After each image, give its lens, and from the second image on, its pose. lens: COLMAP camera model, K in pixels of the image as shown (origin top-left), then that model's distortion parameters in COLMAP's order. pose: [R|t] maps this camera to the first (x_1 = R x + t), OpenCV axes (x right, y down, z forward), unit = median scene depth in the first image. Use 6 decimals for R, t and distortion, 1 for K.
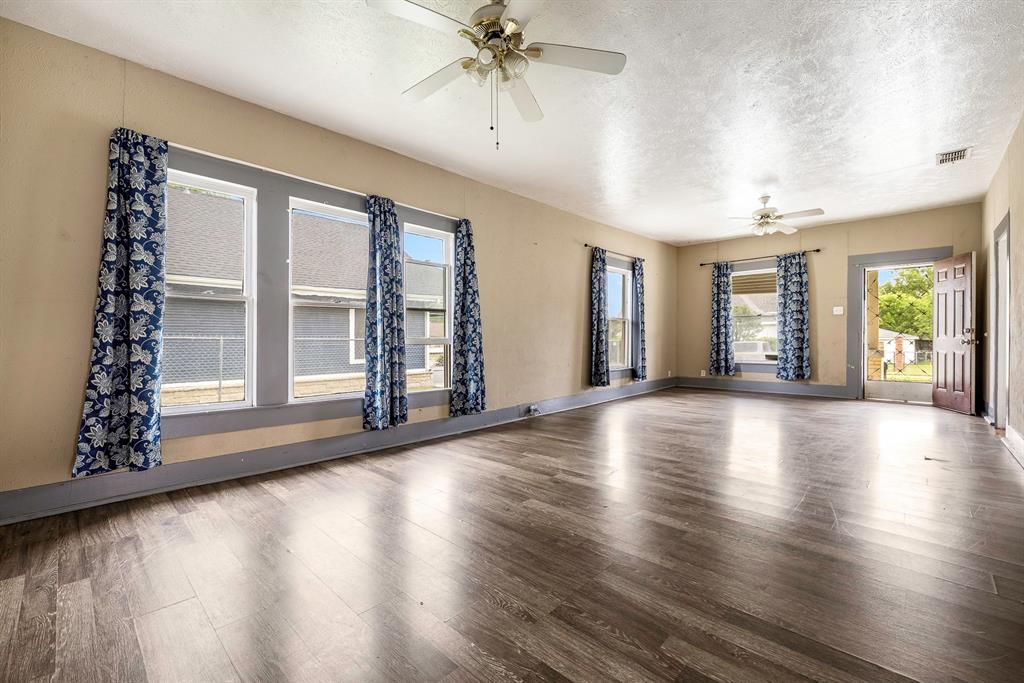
lens RADIAL K [[429.4, 0, 512.0], [0, 429.4, 341.5], [0, 0, 1]] dist [-0.002273, -0.000007]
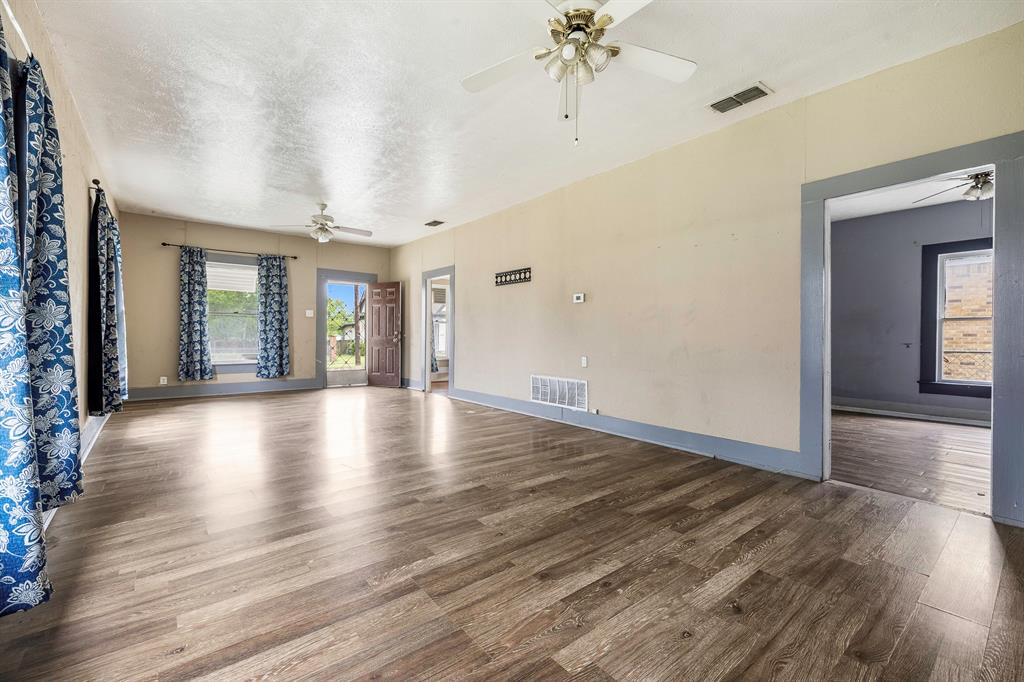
lens RADIAL K [[429.4, 0, 512.0], [0, 429.4, 341.0], [0, 0, 1]] dist [-0.002273, -0.000007]
pose [[0.135730, -0.004856, 0.990734, -0.309757], [0.002839, 0.999986, 0.004513, -0.001699], [-0.990742, 0.002200, 0.135742, 0.305451]]
